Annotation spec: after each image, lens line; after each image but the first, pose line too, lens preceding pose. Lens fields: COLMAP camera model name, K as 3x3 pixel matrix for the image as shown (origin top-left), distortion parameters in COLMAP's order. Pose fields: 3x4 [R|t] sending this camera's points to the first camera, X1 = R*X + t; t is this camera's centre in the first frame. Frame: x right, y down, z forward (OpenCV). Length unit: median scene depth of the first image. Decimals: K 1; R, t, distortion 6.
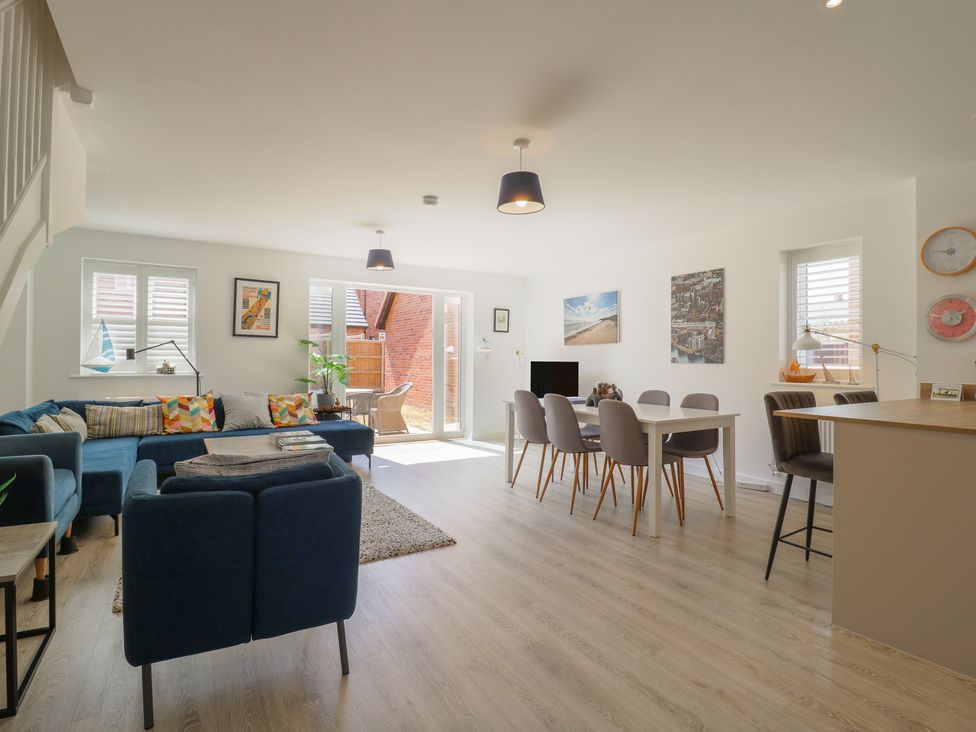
lens RADIAL K [[510.2, 0, 495.3], [0, 510.2, 357.5], [0, 0, 1]] dist [0.000246, -0.012306]
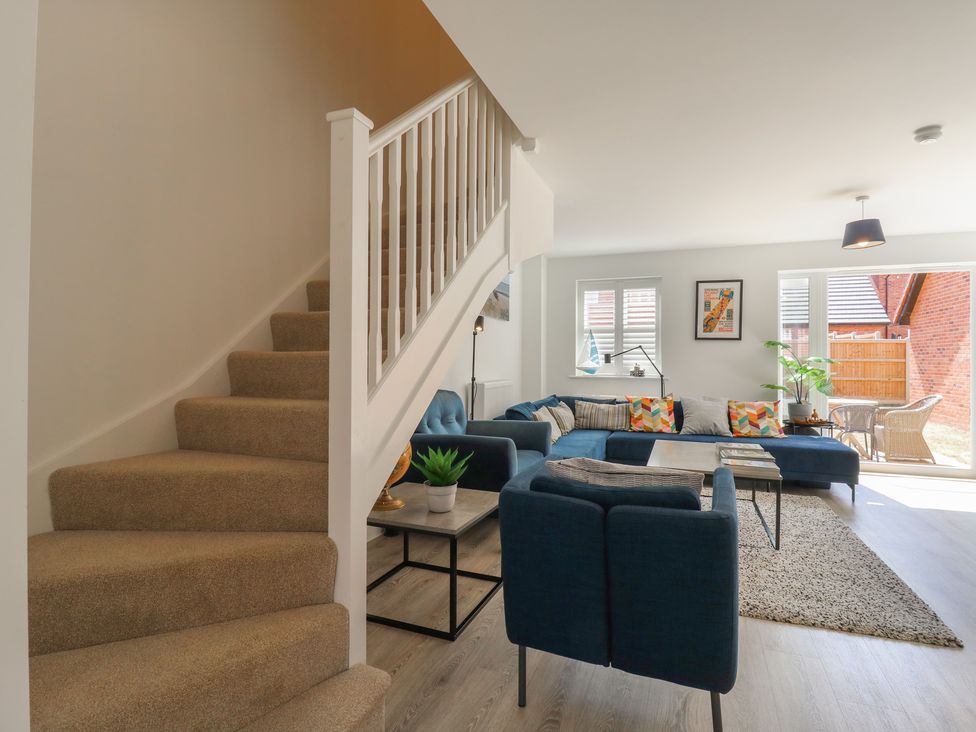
lens RADIAL K [[510.2, 0, 492.8], [0, 510.2, 357.1], [0, 0, 1]] dist [0.000246, -0.012306]
pose [[0.605992, -0.009628, -0.795412, 0.042397], [0.002661, 0.999946, -0.010076, 0.001001], [0.795466, 0.003989, 0.605985, 0.085736]]
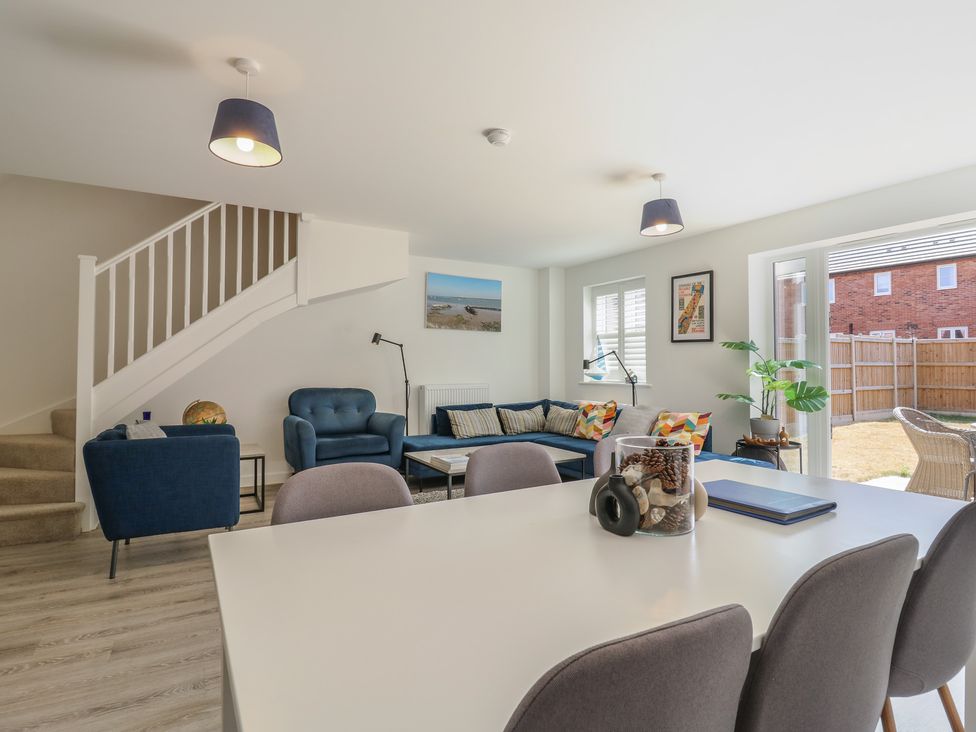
lens RADIAL K [[510.2, 0, 487.8], [0, 510.2, 358.1], [0, 0, 1]] dist [0.000246, -0.012306]
pose [[-0.025466, -0.024860, -0.999367, 0.415008], [0.003434, 0.999683, -0.024956, 0.006786], [0.999670, -0.004067, -0.025373, 0.754885]]
